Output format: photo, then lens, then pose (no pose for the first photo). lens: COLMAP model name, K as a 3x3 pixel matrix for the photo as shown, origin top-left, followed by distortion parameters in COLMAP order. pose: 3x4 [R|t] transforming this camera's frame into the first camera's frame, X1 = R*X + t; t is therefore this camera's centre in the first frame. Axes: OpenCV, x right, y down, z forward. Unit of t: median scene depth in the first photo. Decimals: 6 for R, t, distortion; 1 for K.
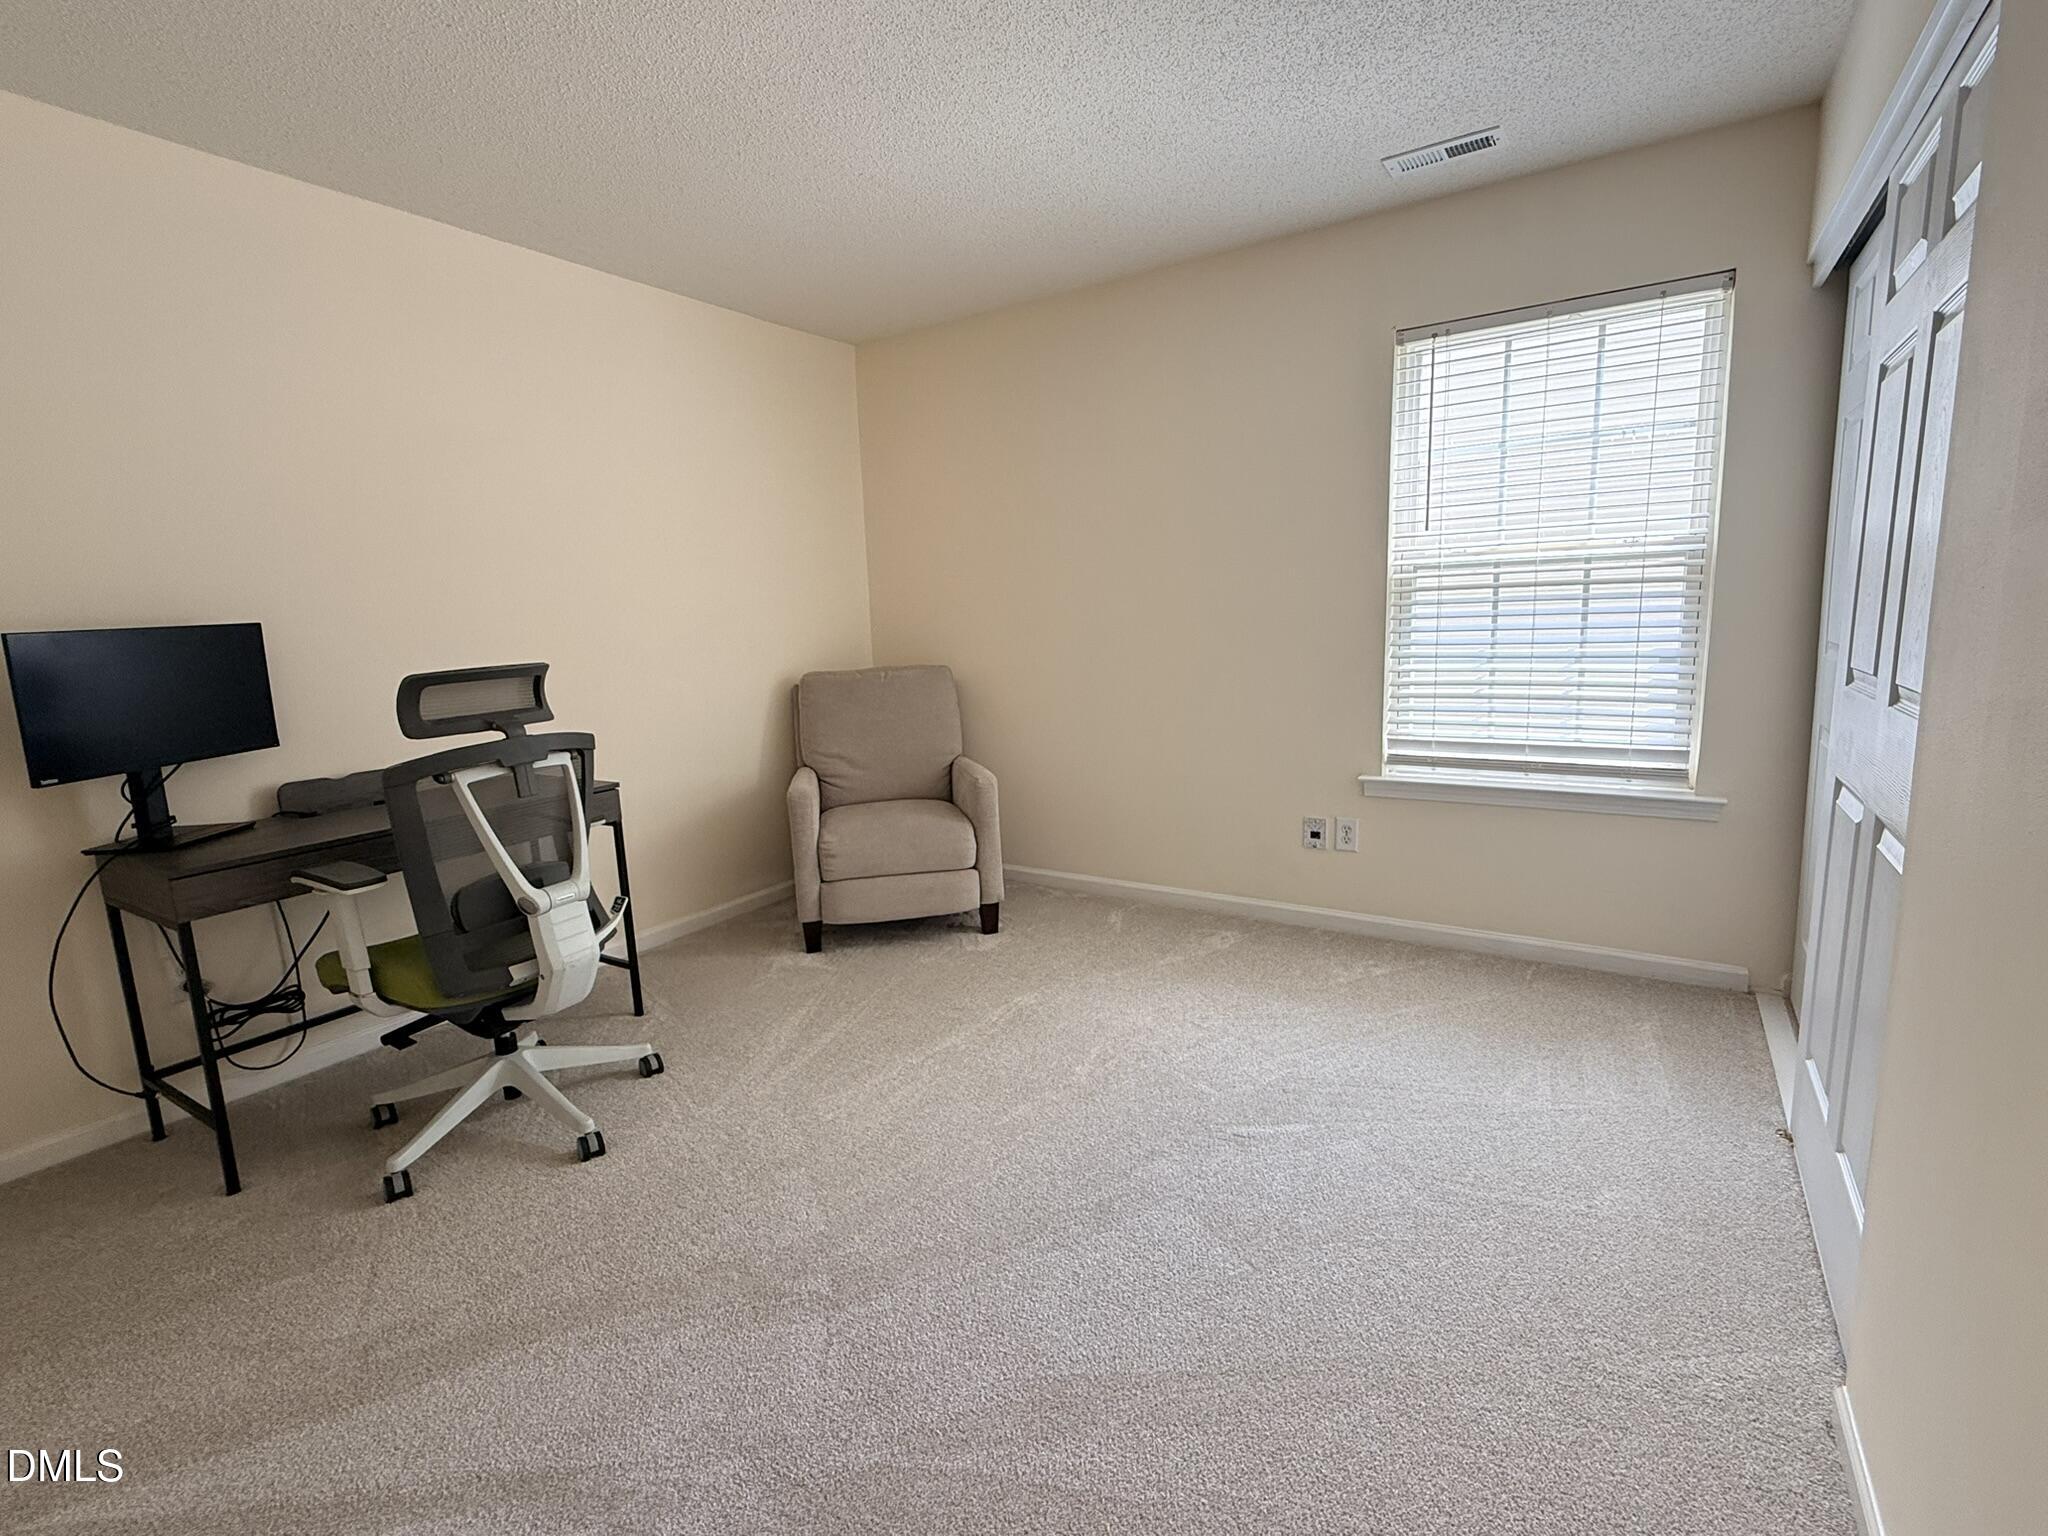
lens RADIAL K [[947.5, 0, 1024.9], [0, 947.5, 767.7], [0, 0, 1]] dist [0.001557, 0.000160]
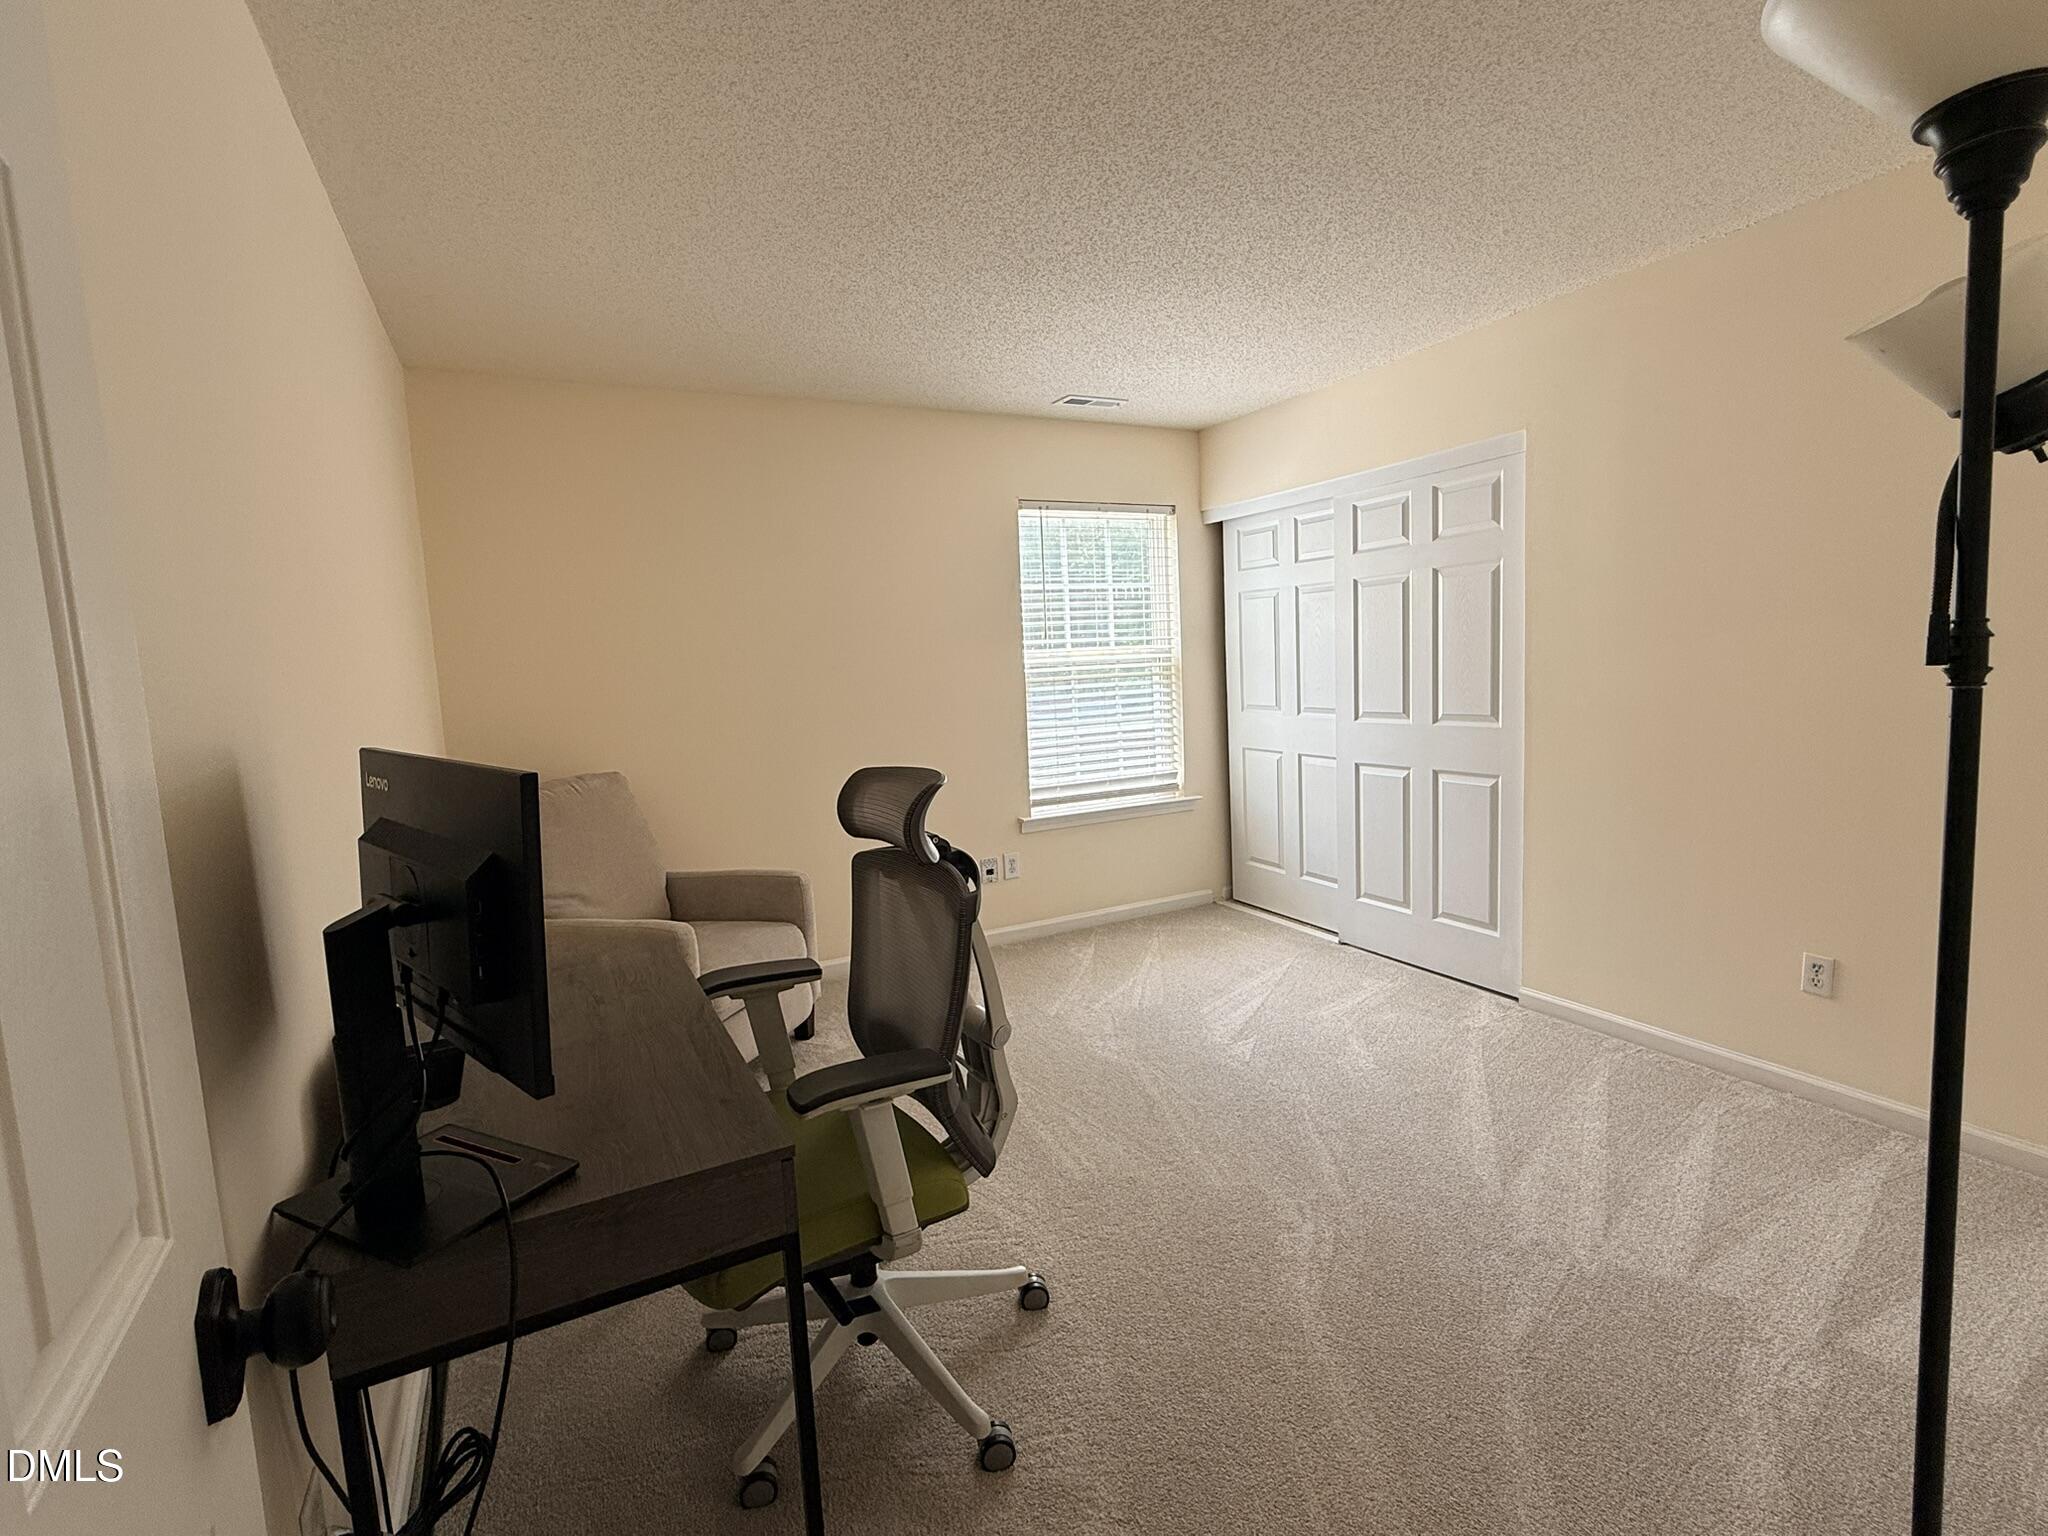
lens RADIAL K [[947.5, 0, 1023.9], [0, 947.5, 770.0], [0, 0, 1]] dist [0.001557, 0.000160]
pose [[0.492819, -0.083248, 0.866140, -0.856654], [0.171805, 0.985126, -0.003070, -0.058404], [-0.853002, 0.150320, 0.499791, 0.348805]]
